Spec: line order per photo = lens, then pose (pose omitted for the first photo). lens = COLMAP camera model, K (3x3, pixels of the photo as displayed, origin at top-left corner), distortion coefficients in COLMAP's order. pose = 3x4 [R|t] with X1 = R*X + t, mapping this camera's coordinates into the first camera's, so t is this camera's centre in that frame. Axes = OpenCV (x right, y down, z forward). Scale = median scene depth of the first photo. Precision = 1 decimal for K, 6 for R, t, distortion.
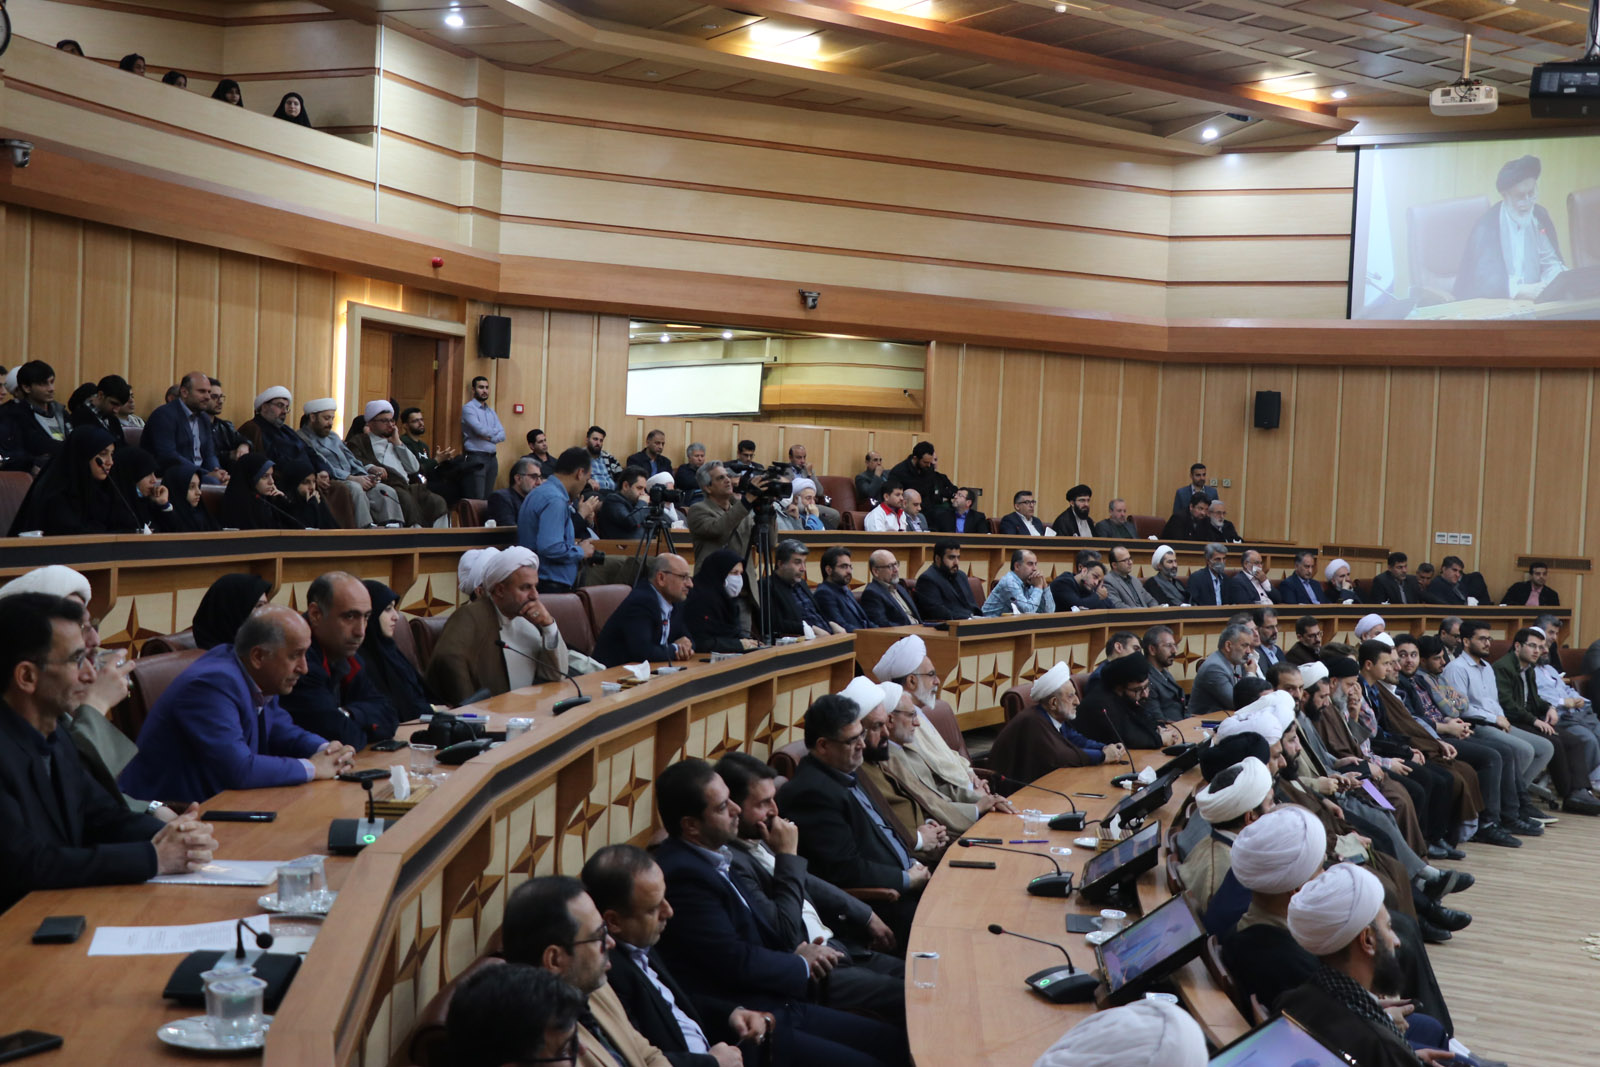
lens RADIAL K [[1979.9, 0, 800.0], [0, 1979.9, 533.5], [0, 0, 1]] dist [0.106610, 0.027357]
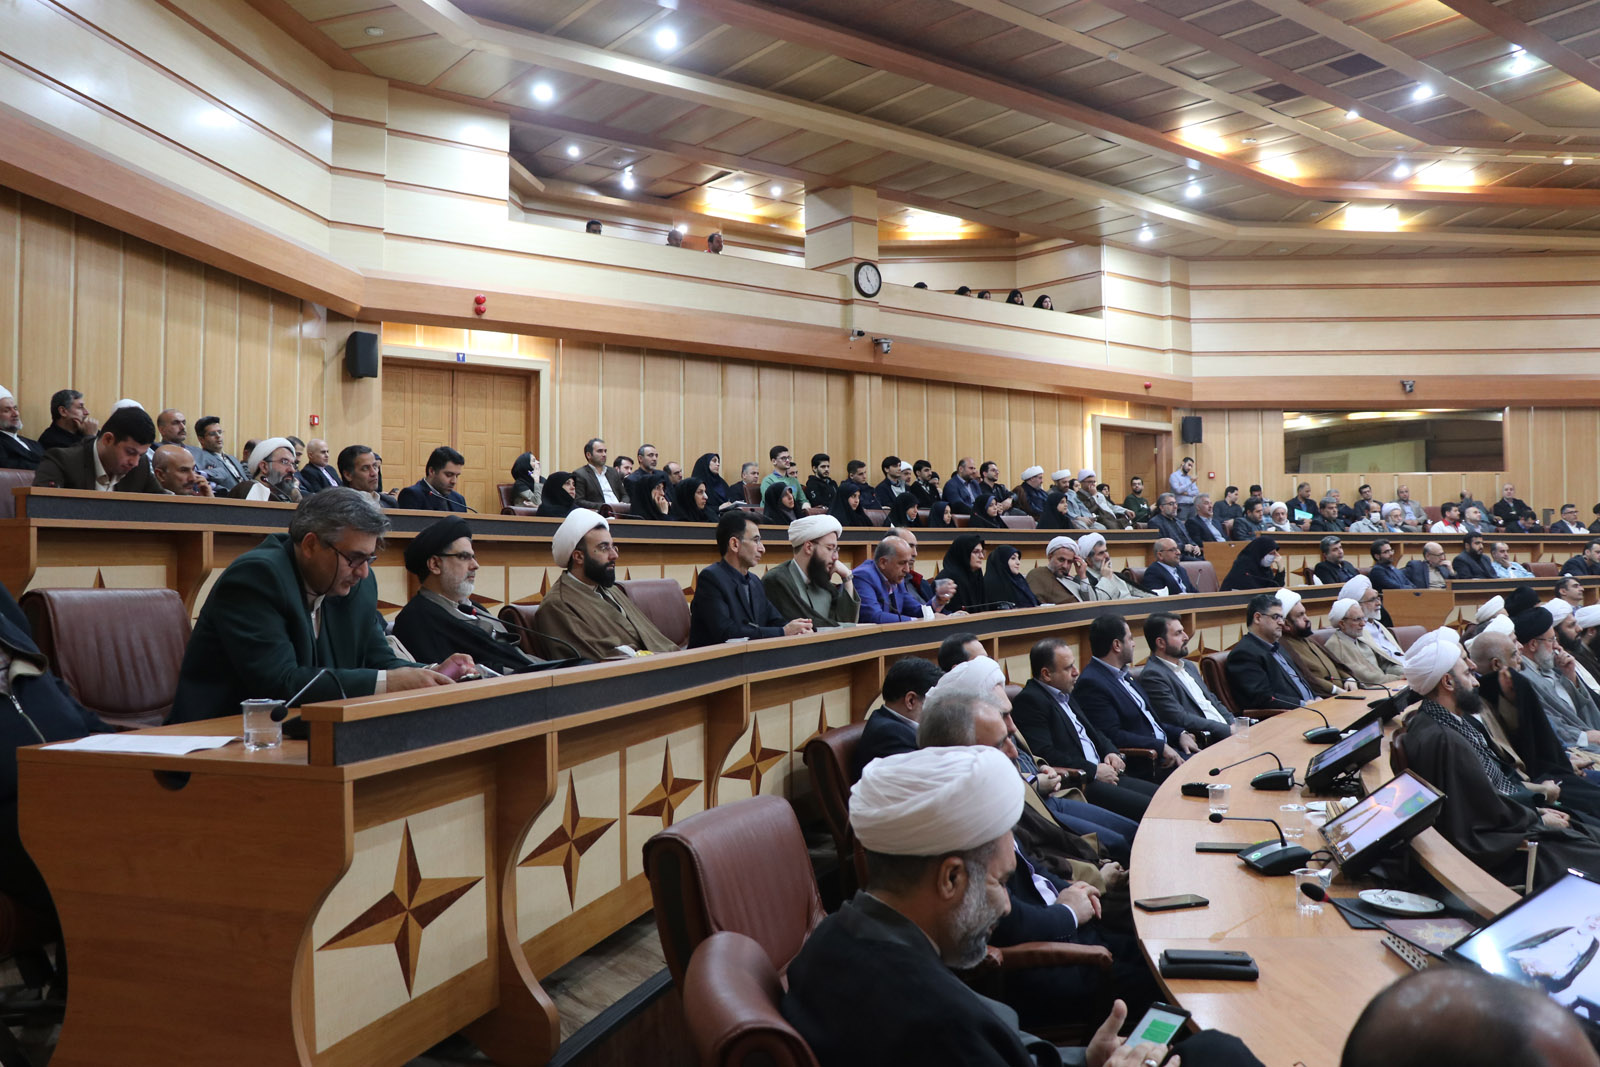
lens RADIAL K [[1397.1, 0, 800.0], [0, 1397.1, 533.5], [0, 0, 1]] dist [-0.221851, 0.297087]
pose [[0.868462, -0.058222, -0.492325, 0.109453], [0.033290, 0.997687, -0.059263, 0.036738], [0.494637, 0.035078, 0.868392, -0.080426]]
